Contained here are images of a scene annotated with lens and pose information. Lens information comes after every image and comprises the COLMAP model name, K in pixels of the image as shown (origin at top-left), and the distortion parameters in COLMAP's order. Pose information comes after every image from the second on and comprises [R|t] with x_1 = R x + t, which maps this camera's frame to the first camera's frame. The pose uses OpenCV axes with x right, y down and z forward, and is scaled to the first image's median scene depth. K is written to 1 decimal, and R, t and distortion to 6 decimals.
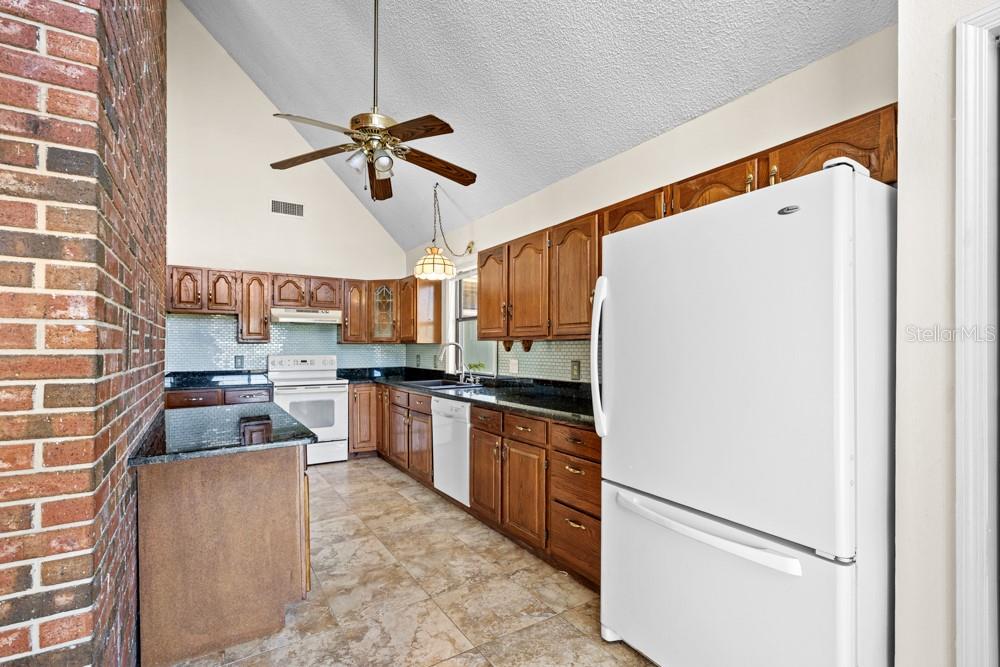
lens RADIAL K [[452.3, 0, 482.4], [0, 452.3, 361.9], [0, 0, 1]] dist [-0.001225, -0.000158]
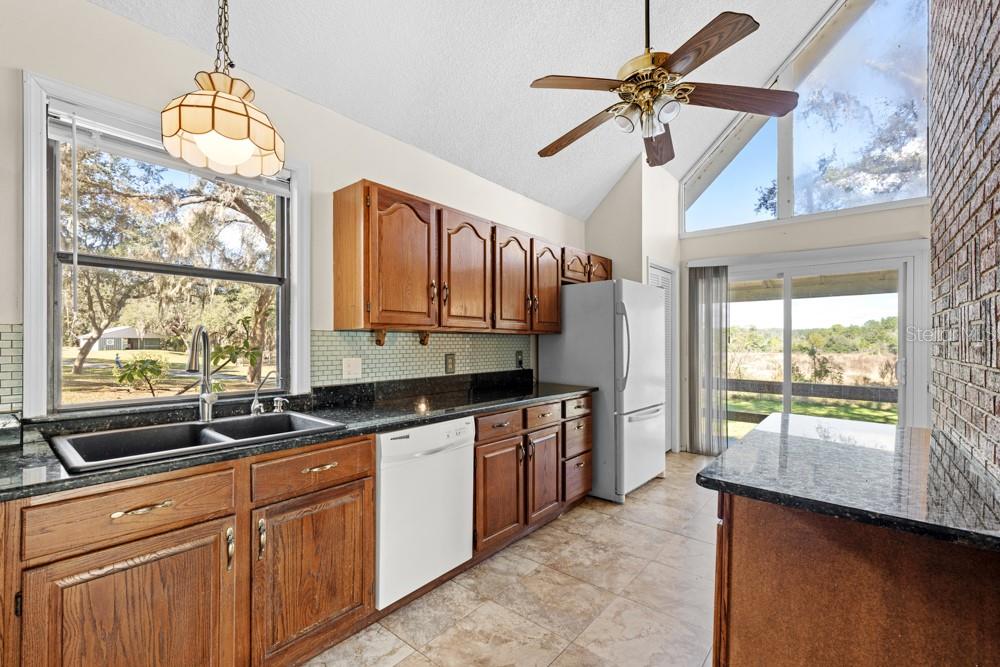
lens RADIAL K [[434.4, 0, 496.0], [0, 434.4, 338.5], [0, 0, 1]] dist [-0.000871, -0.000042]
pose [[-0.316782, 0.009056, 0.948455, -0.678485], [0.029018, 0.999579, 0.000148, -0.030920], [-0.948054, 0.027569, -0.316911, 1.121376]]
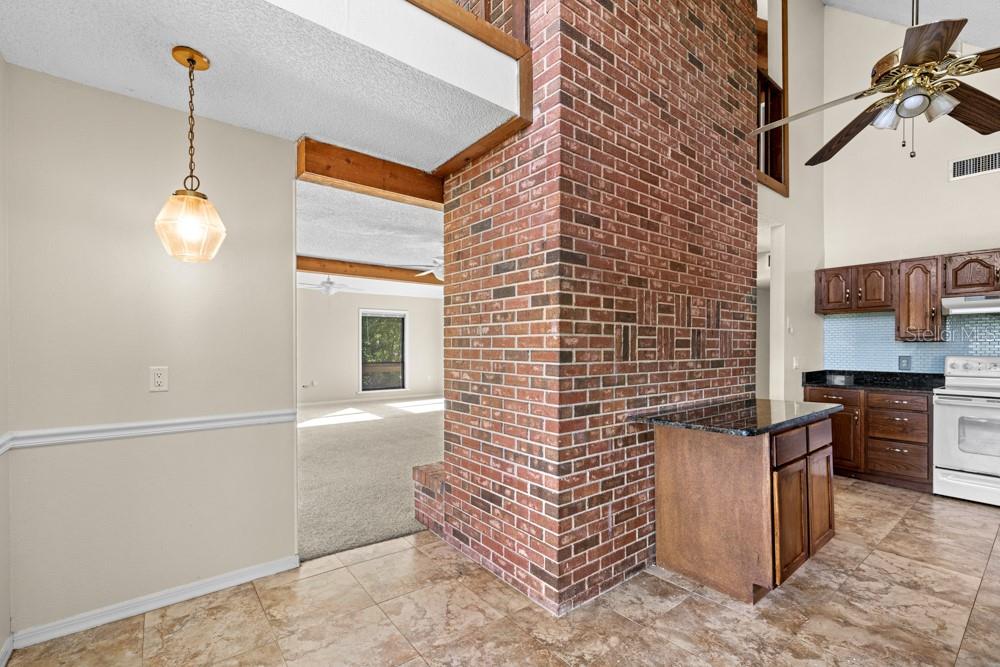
lens RADIAL K [[440.2, 0, 501.3], [0, 440.2, 375.8], [0, 0, 1]] dist [-0.000344, 0.000016]
pose [[0.123247, 0.065604, -0.990205, 0.295678], [-0.030701, 0.997587, 0.062272, -0.005475], [0.991901, 0.022726, 0.124964, 0.145725]]
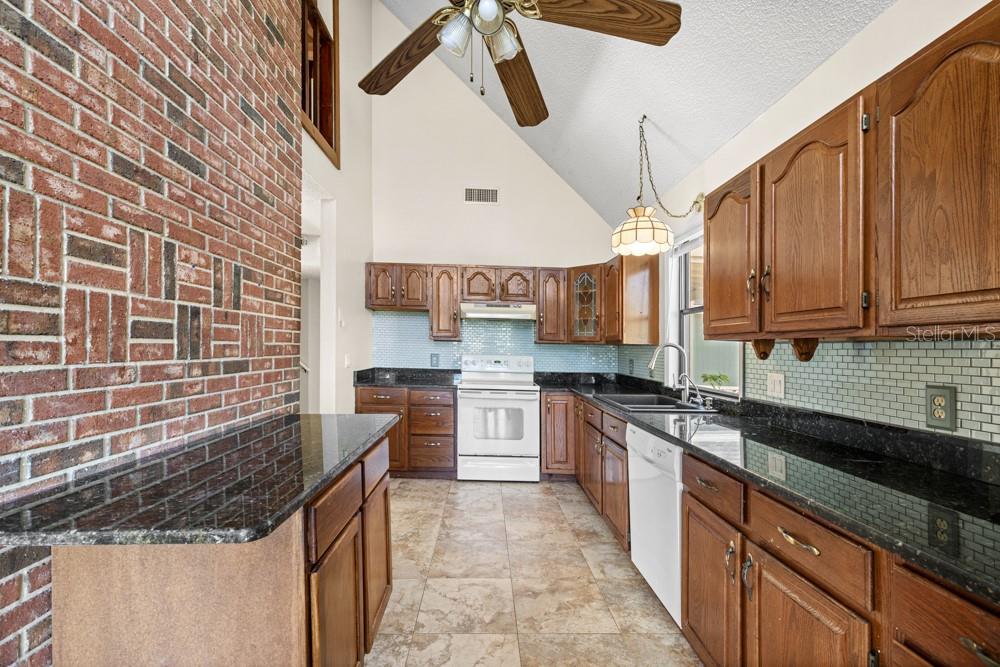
lens RADIAL K [[423.7, 0, 490.3], [0, 423.7, 332.2], [0, 0, 1]] dist [0.001547, 0.000269]
pose [[0.861062, 0.003249, -0.508490, 0.033336], [-0.040758, 0.997203, -0.062646, -0.010066], [0.506865, 0.074667, 0.858786, 0.372090]]
